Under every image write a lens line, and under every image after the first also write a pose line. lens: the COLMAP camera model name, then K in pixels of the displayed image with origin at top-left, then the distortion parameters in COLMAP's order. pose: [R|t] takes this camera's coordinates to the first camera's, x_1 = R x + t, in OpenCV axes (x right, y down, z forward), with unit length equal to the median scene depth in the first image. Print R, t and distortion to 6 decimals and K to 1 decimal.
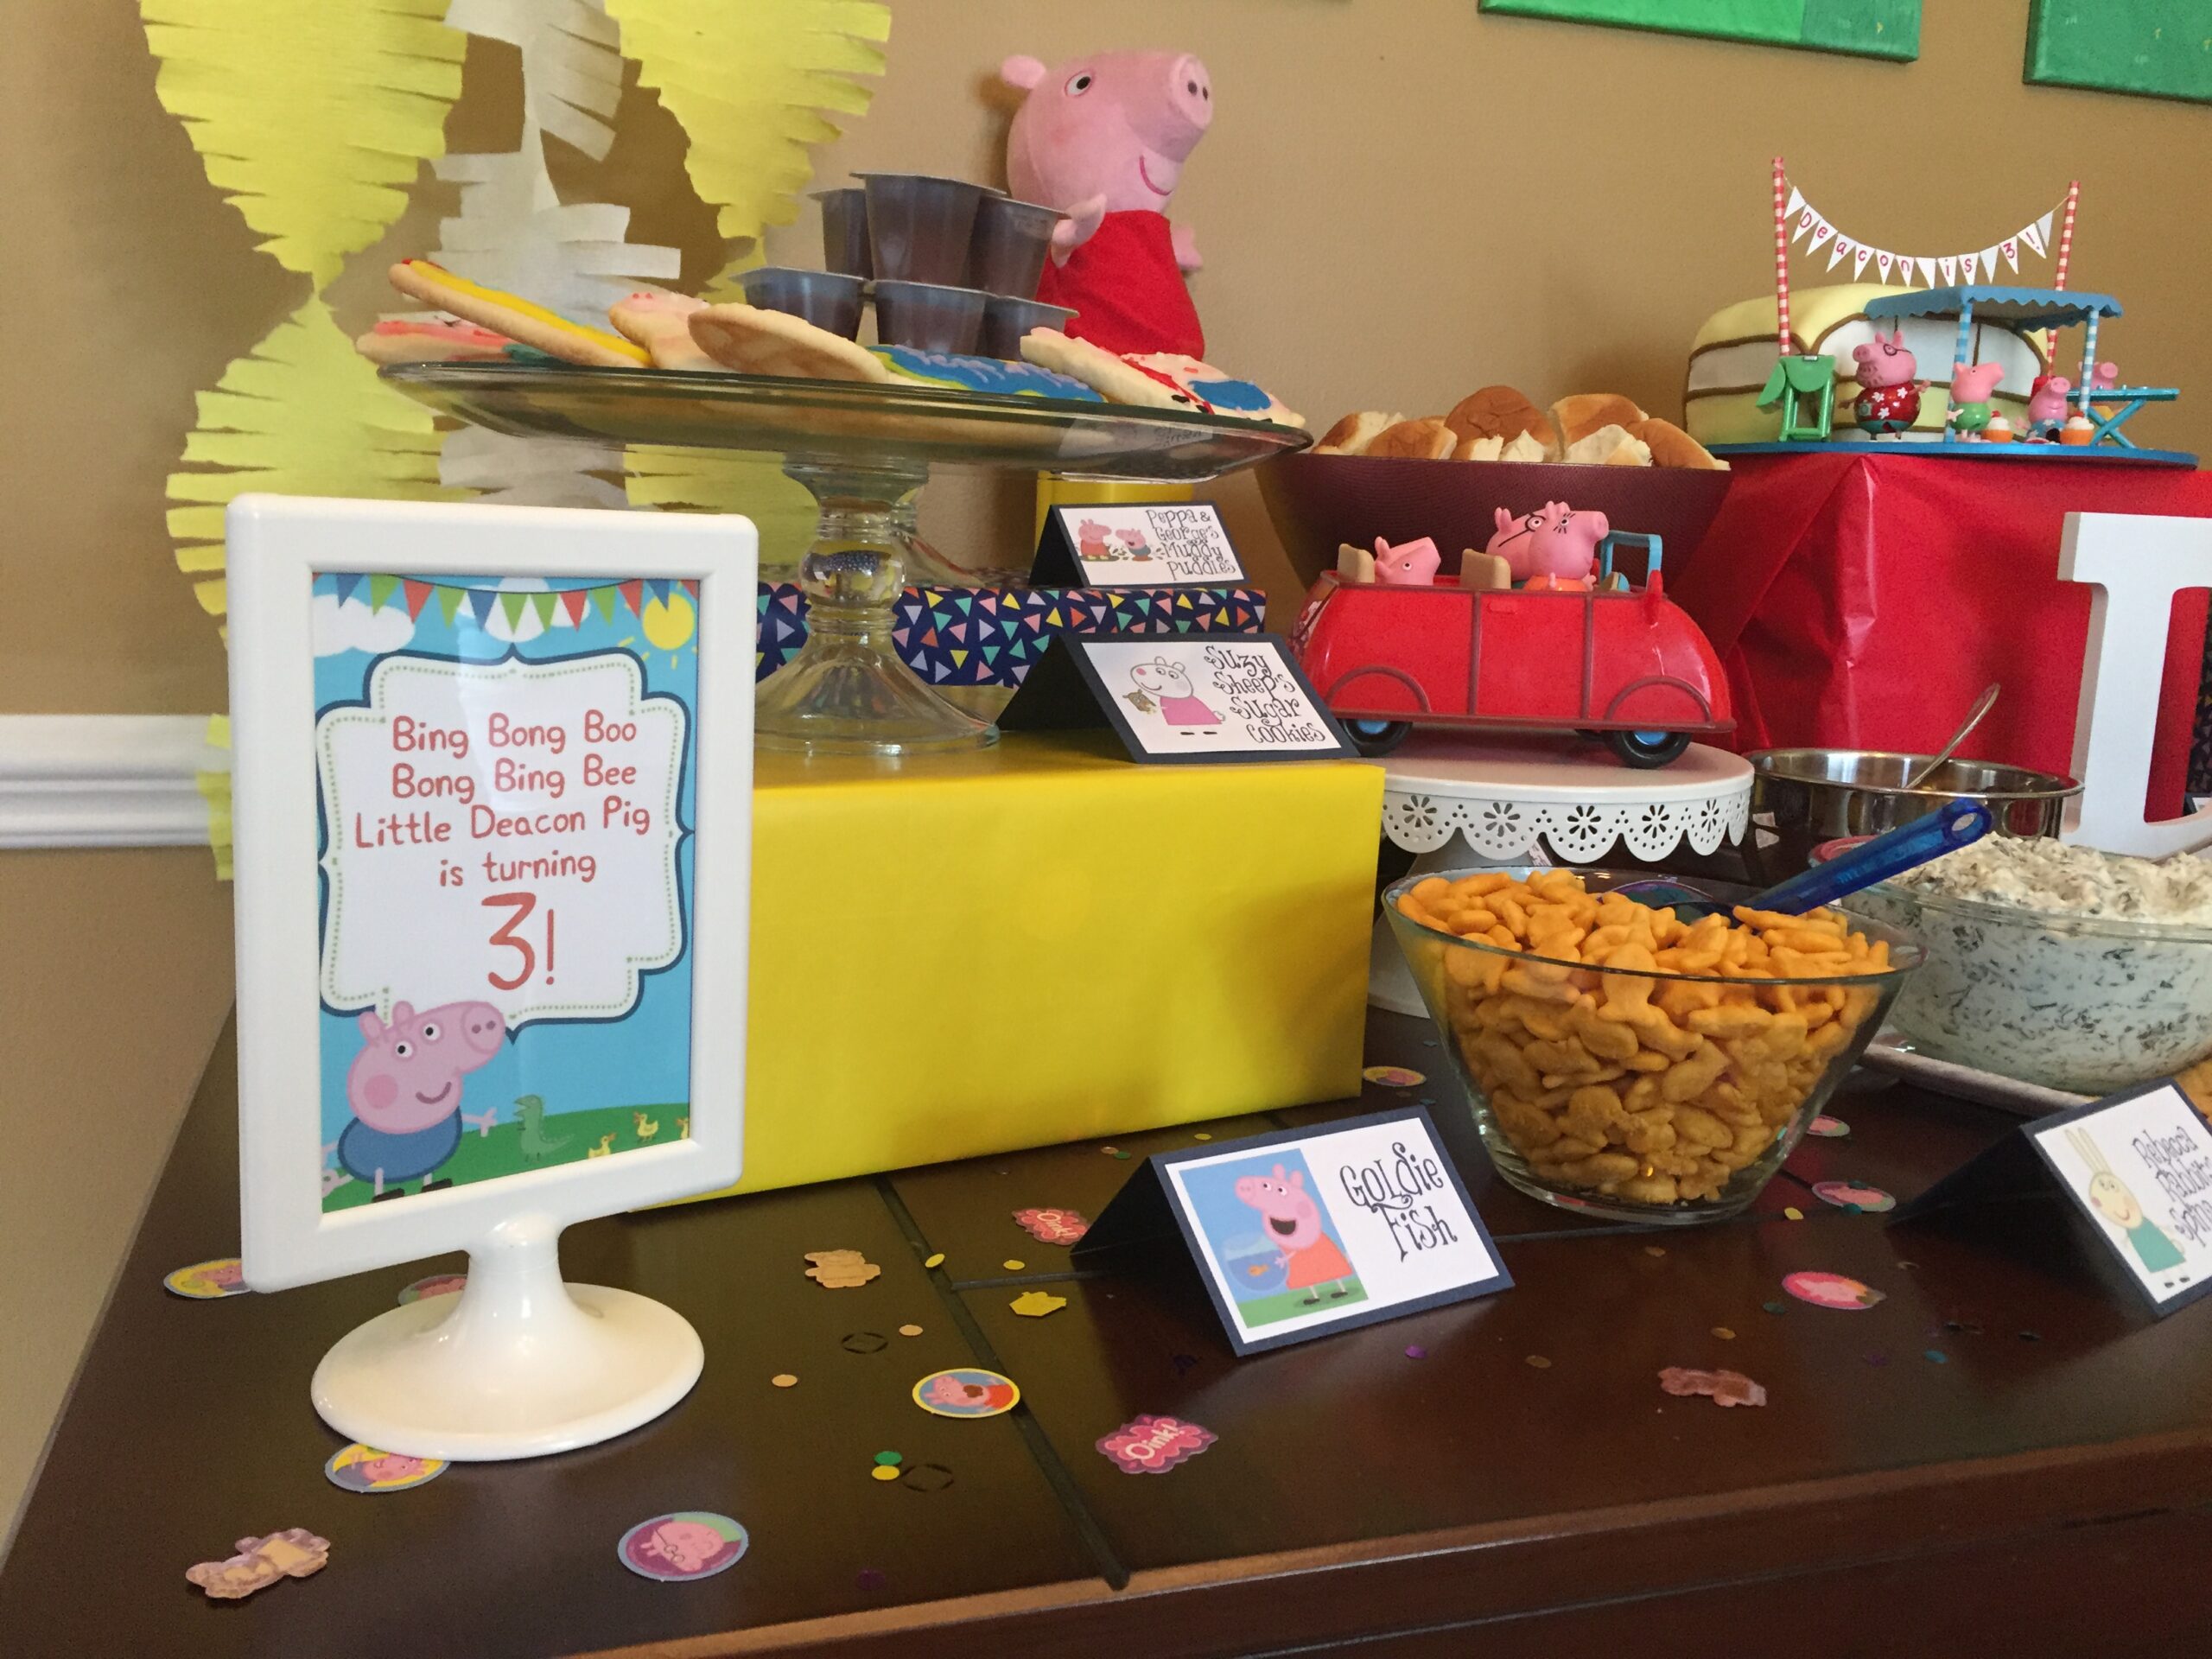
lens RADIAL K [[1926.2, 0, 1106.0], [0, 1926.2, 829.5], [0, 0, 1]] dist [0.075481, -0.104742]
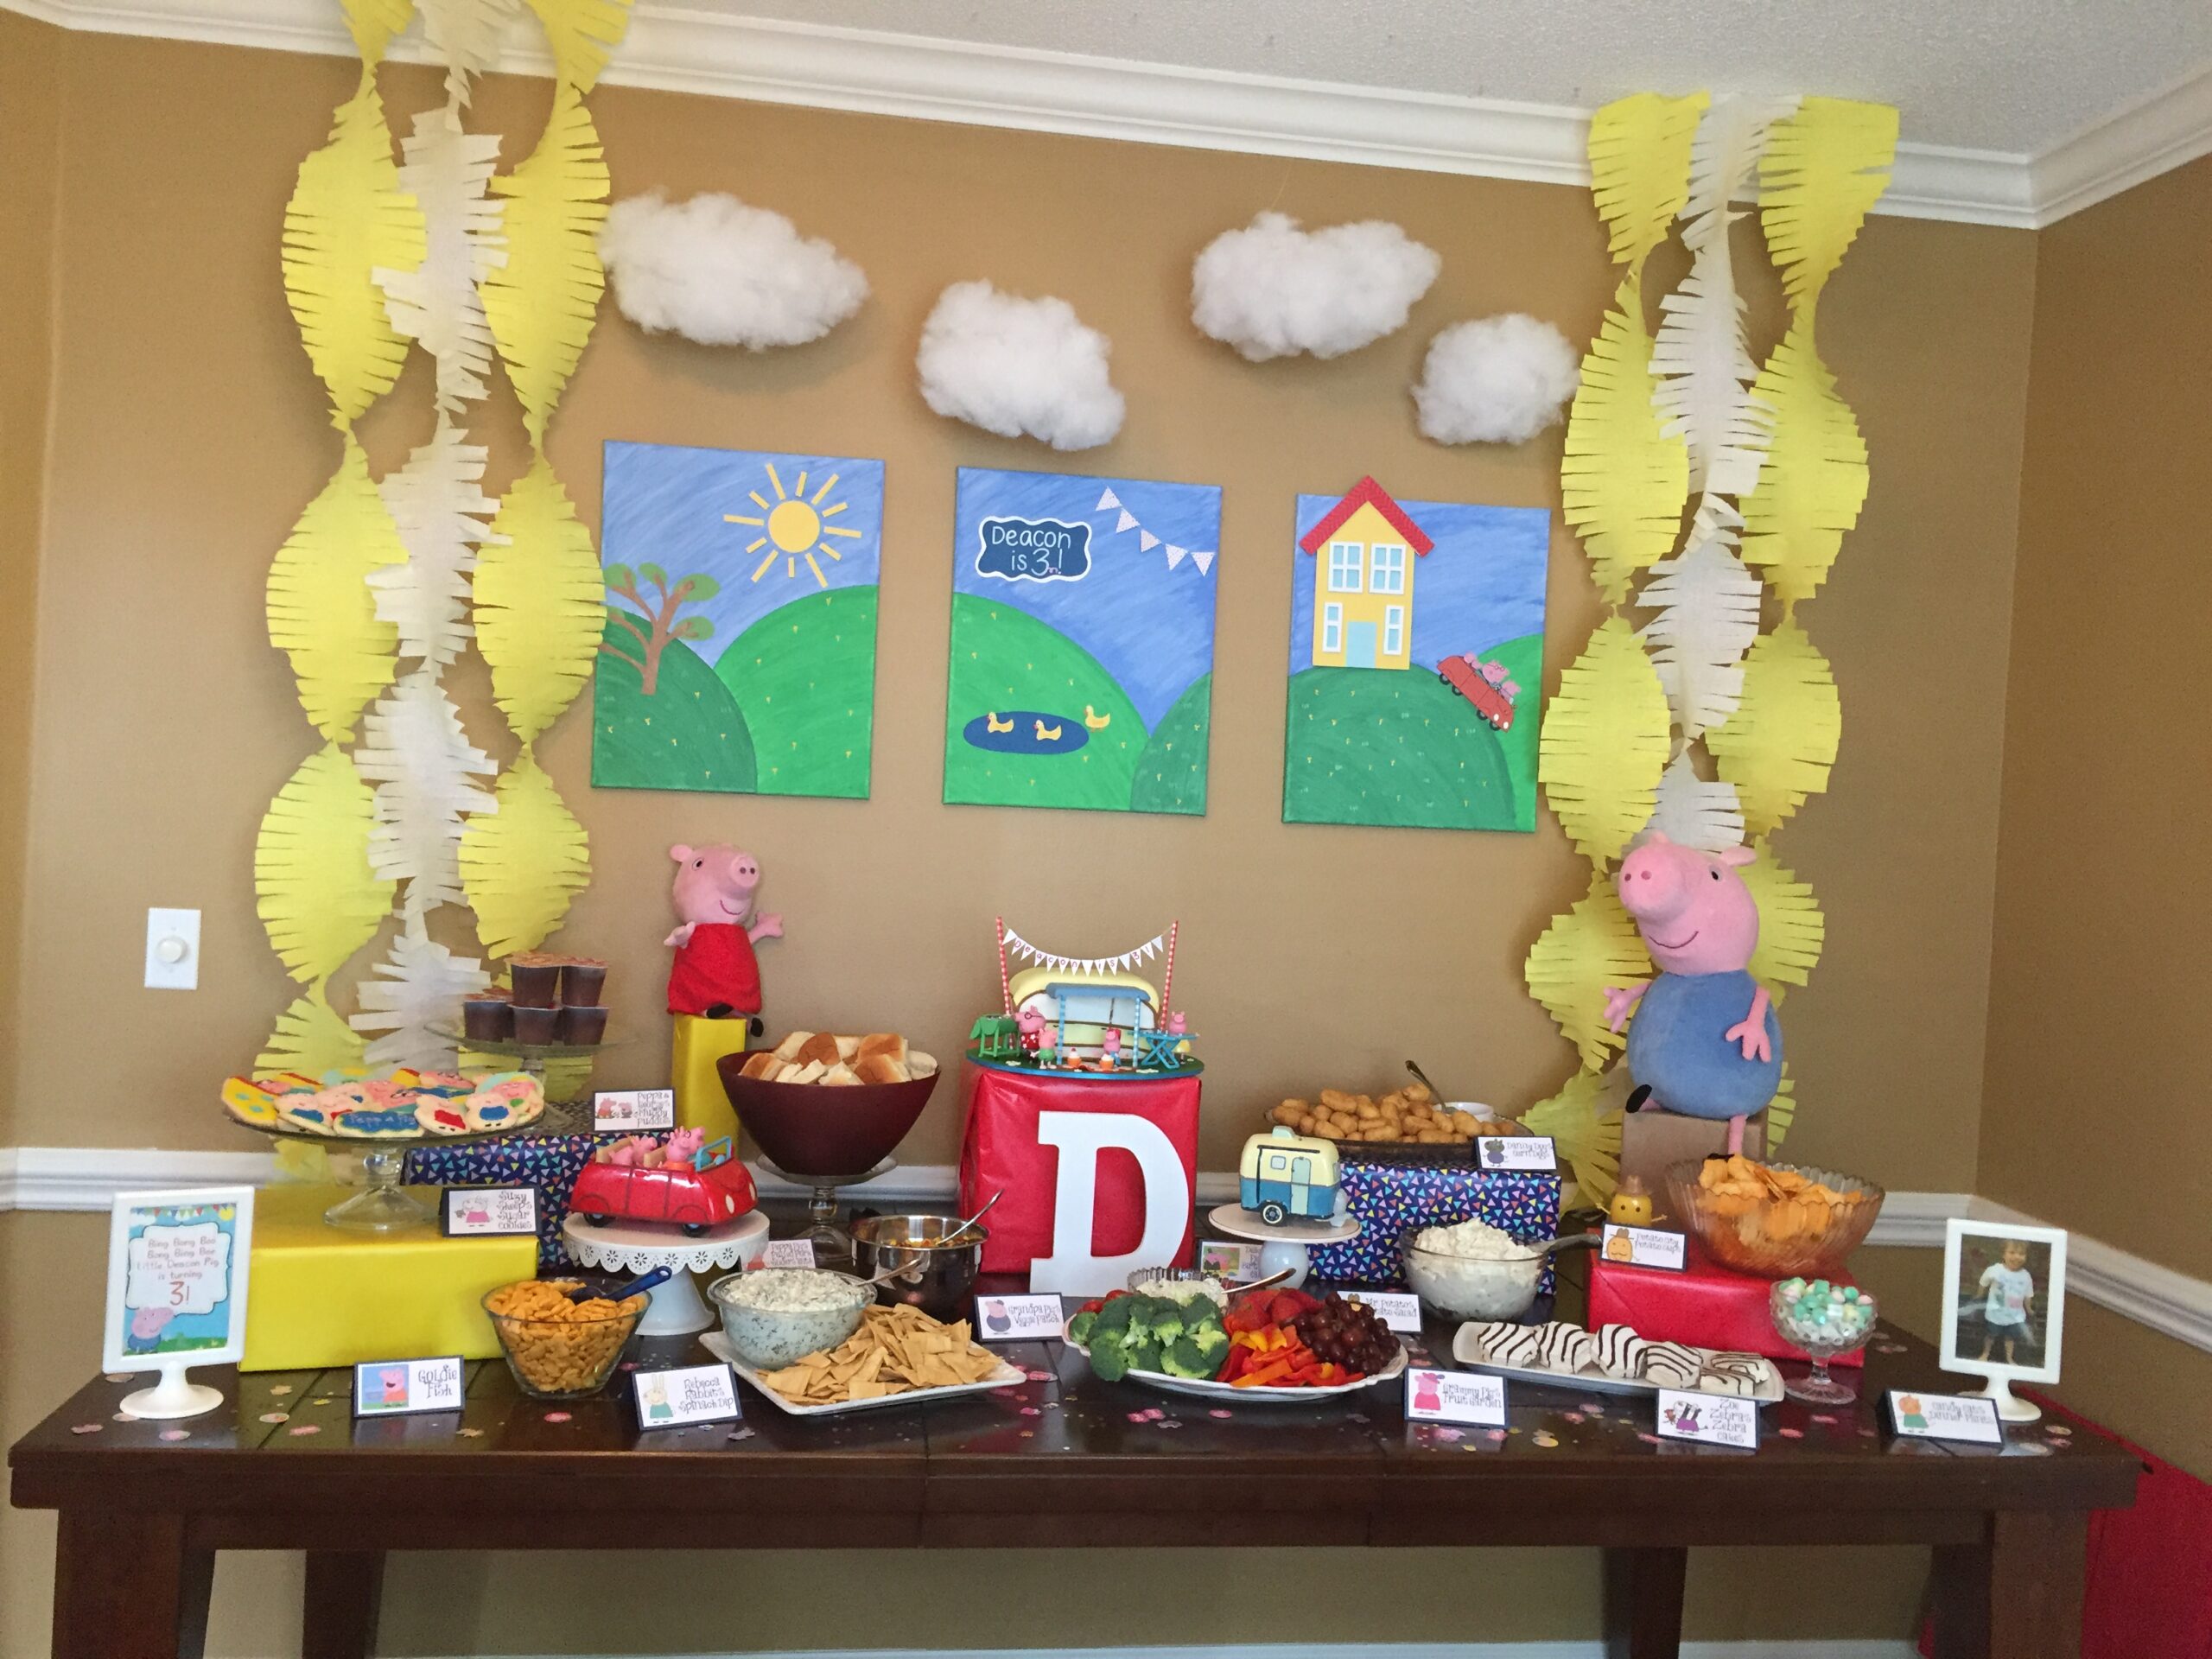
lens RADIAL K [[1926.2, 0, 1106.0], [0, 1926.2, 829.5], [0, 0, 1]] dist [0.075481, -0.104742]
pose [[0.982887, 0.018189, -0.183309, 0.999020], [-0.045721, 0.988063, -0.147110, -0.166634], [0.178445, 0.152973, 0.971986, -1.190039]]
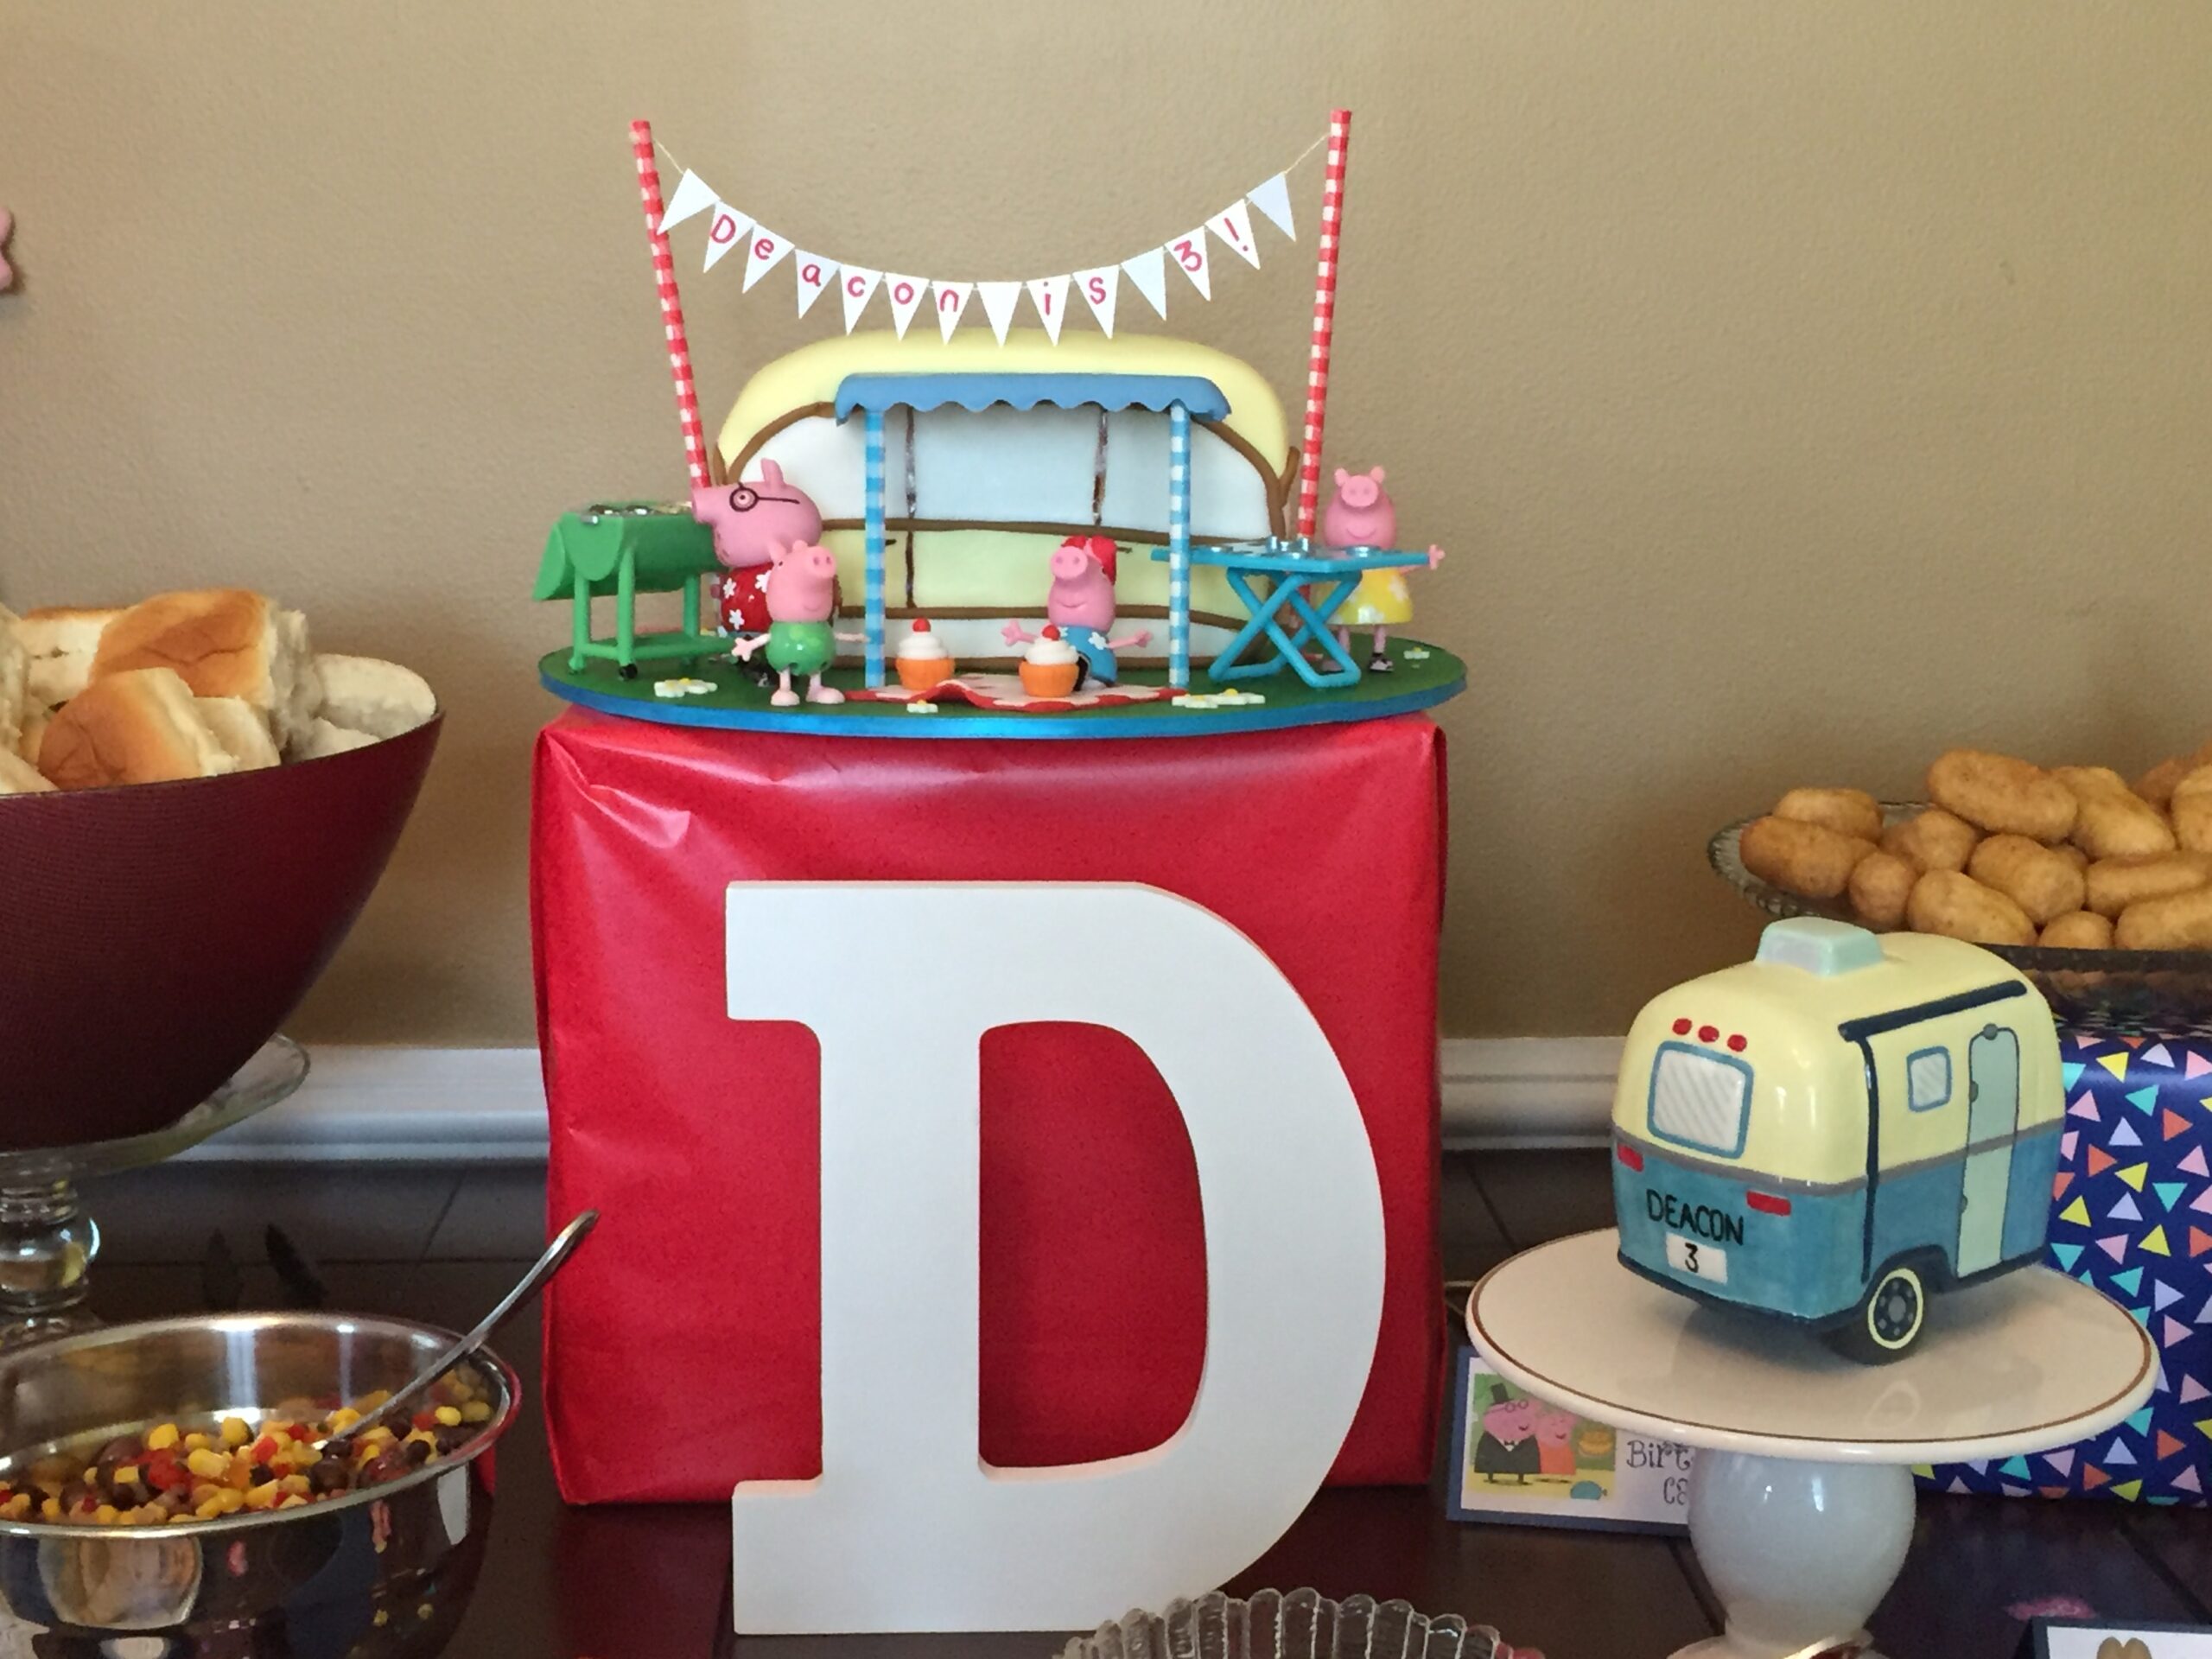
lens RADIAL K [[3356.9, 0, 1106.0], [0, 3356.9, 829.5], [0, 0, 1]] dist [0.046188, 0.110620]
pose [[0.959828, 0.014102, -0.280235, 0.870928], [-0.013955, 0.999899, 0.002519, -0.187365], [0.280242, 0.001492, 0.959928, 0.189367]]
